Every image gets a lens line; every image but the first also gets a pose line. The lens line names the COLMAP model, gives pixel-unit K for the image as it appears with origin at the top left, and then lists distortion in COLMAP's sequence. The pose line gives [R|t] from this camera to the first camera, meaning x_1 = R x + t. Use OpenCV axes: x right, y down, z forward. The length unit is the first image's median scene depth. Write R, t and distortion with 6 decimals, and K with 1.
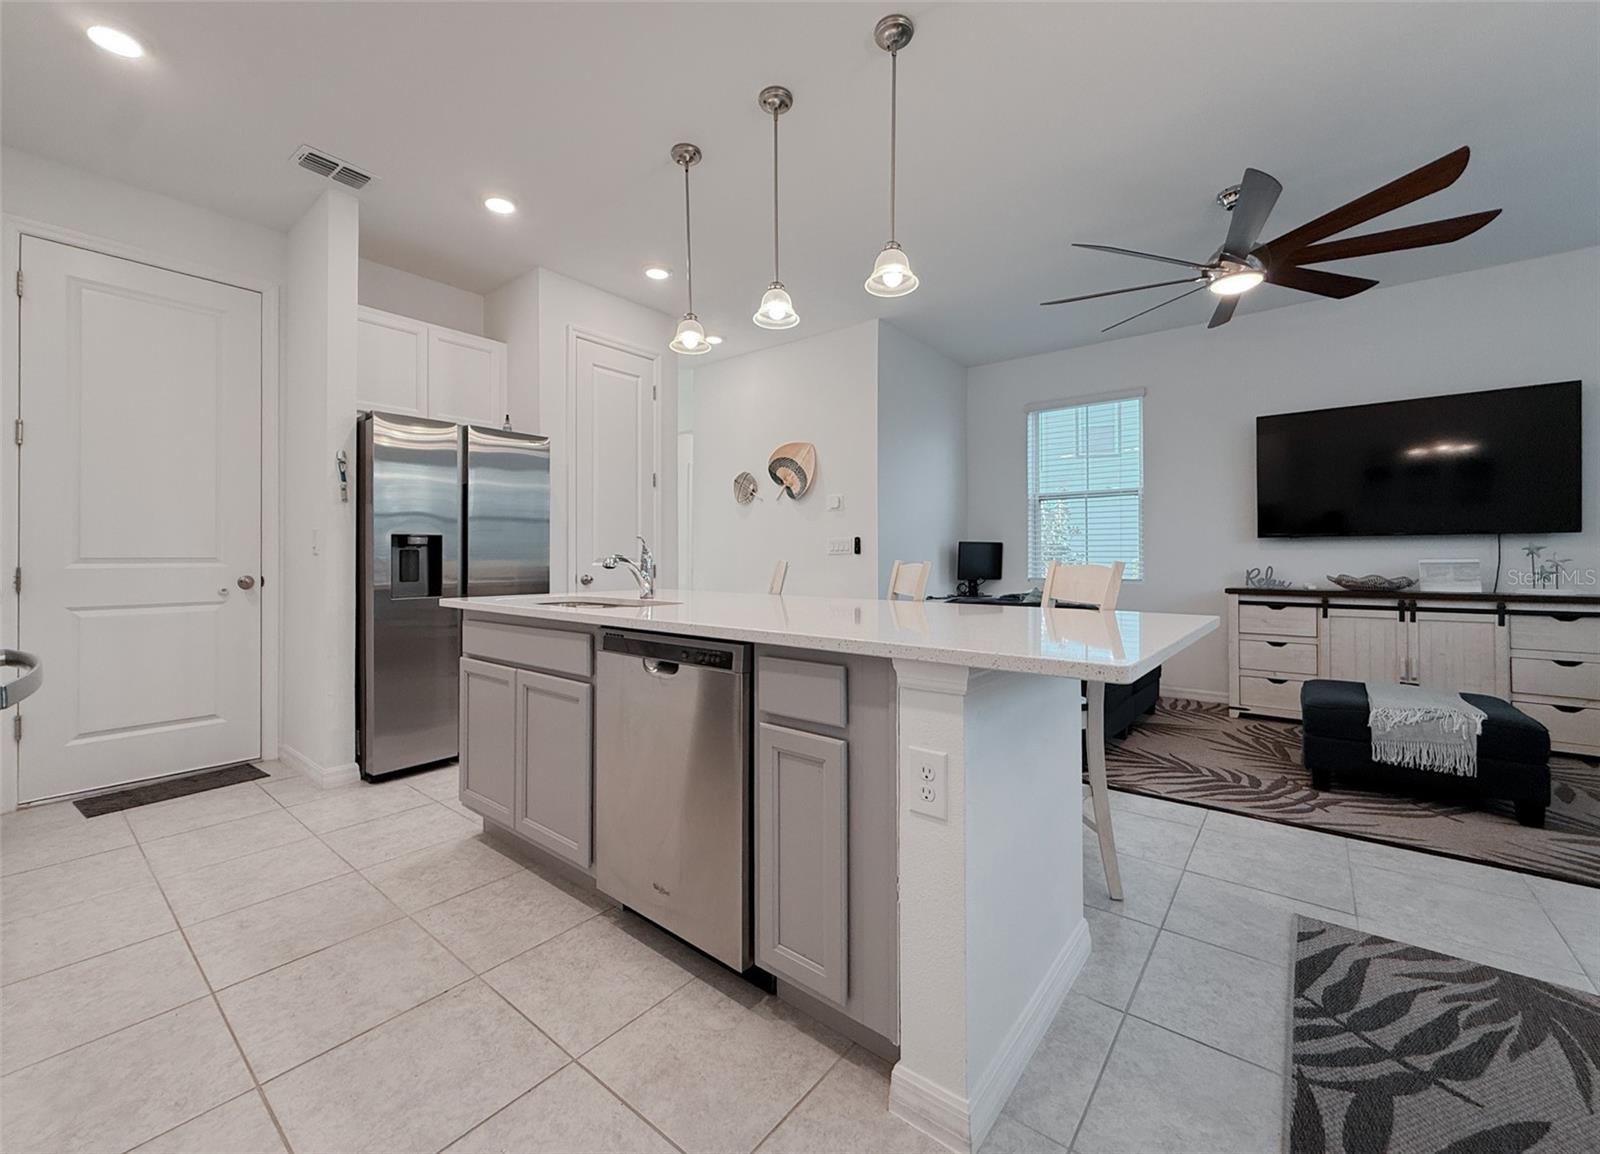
lens RADIAL K [[638.8, 0, 797.9], [0, 638.8, 550.1], [0, 0, 1]] dist [0.000871, 0.000398]
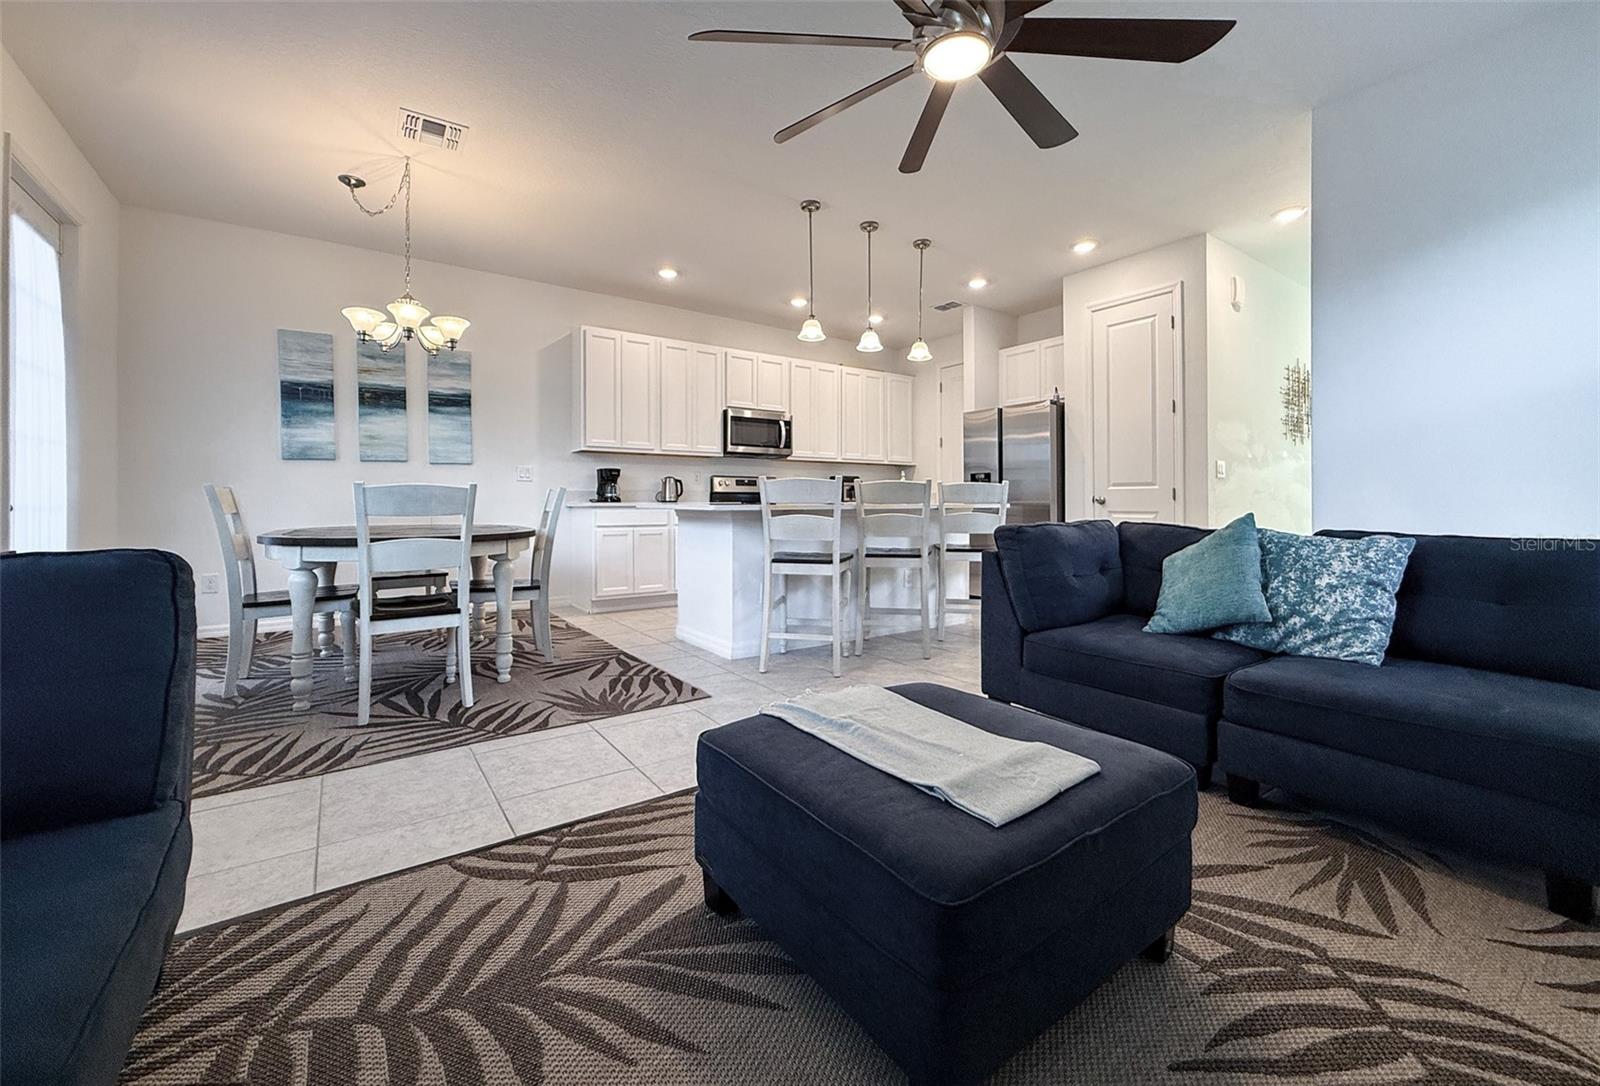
lens RADIAL K [[683.1, 0, 795.6], [0, 683.1, 490.4], [0, 0, 1]] dist [-0.002487, -0.000545]
pose [[-0.291199, -0.017904, -0.956495, 1.392384], [0.008658, 0.999735, -0.021350, 0.061755], [0.956623, -0.014498, -0.290966, 1.013467]]
